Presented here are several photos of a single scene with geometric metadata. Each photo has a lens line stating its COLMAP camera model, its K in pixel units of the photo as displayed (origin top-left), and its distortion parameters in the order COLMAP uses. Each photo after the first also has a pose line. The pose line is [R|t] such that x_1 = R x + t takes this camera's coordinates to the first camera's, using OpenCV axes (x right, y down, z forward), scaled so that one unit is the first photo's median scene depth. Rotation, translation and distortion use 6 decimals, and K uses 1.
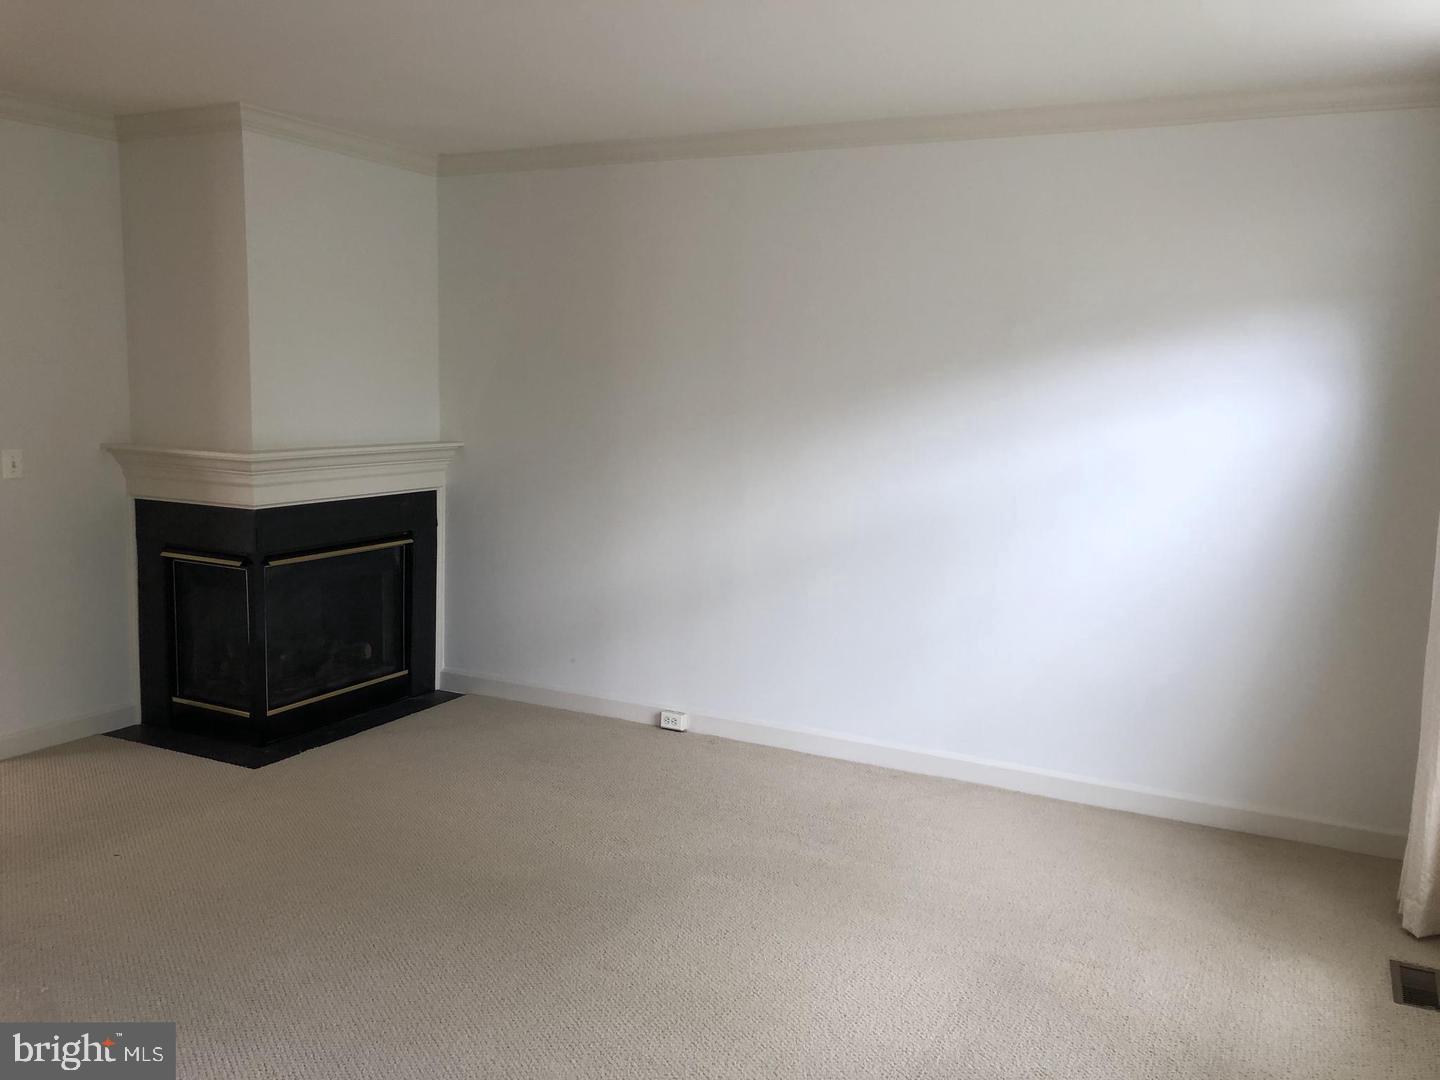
lens RADIAL K [[1193.1, 0, 724.3], [0, 1193.1, 531.1], [0, 0, 1]] dist [0.112005, -0.177141]
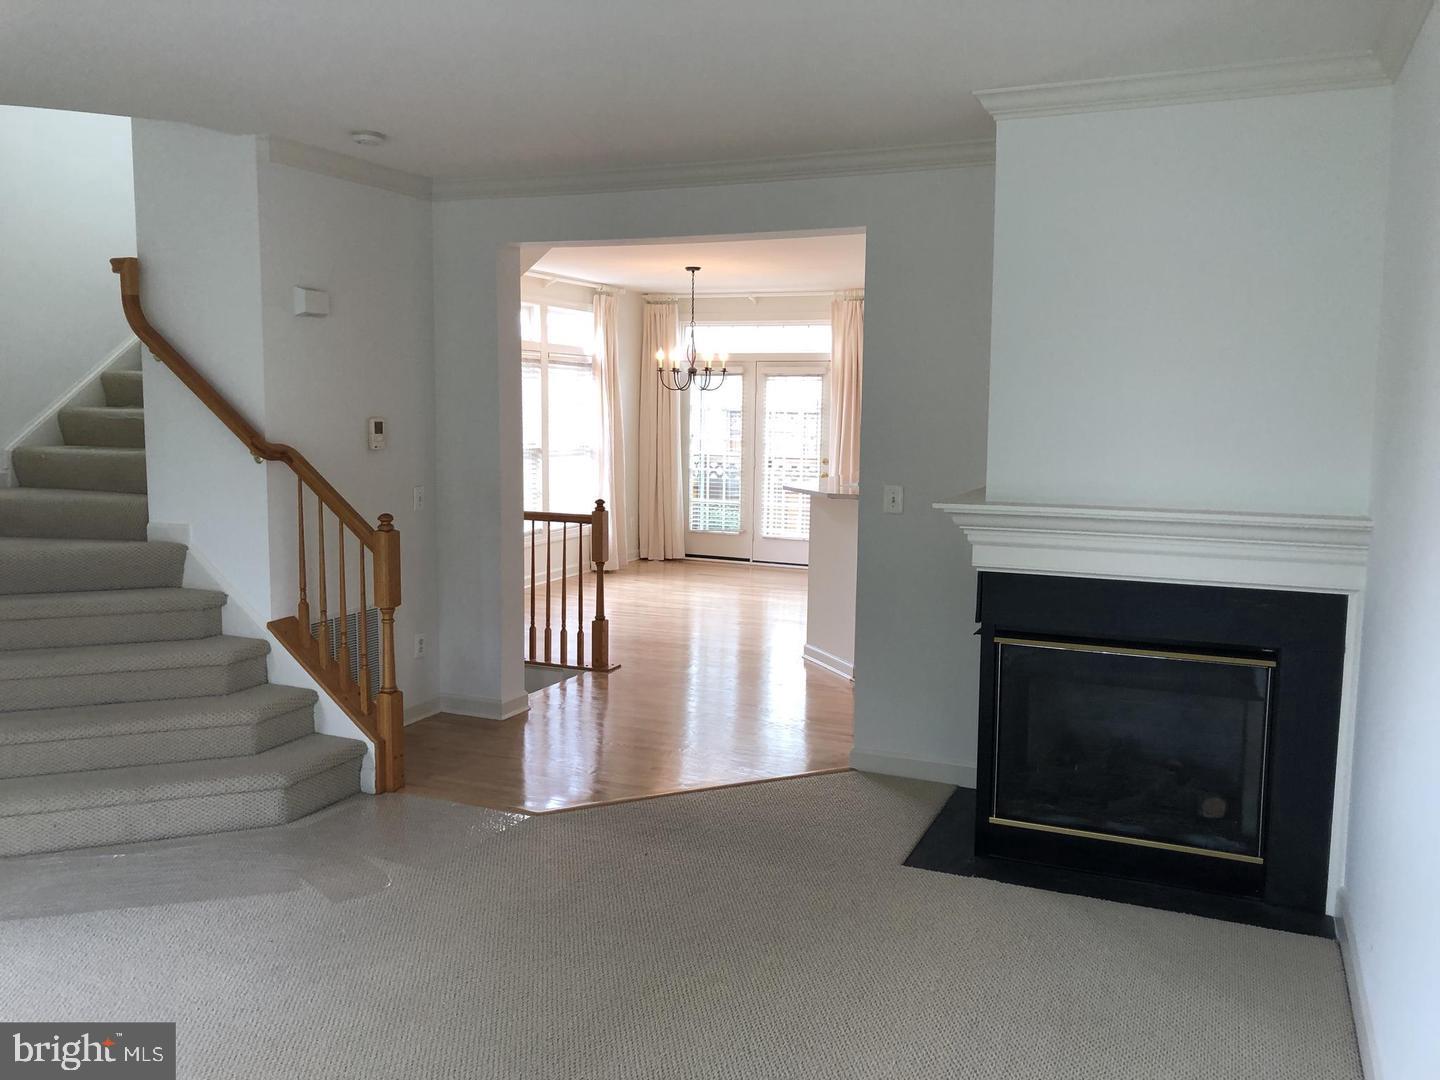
lens RADIAL K [[1193.1, 0, 724.3], [0, 1193.1, 531.1], [0, 0, 1]] dist [0.112005, -0.177141]
pose [[0.061144, 0.087658, -0.994272, 0.372305], [-0.133770, 0.987869, 0.078867, -0.076052], [0.989124, 0.128181, 0.072128, 0.661584]]
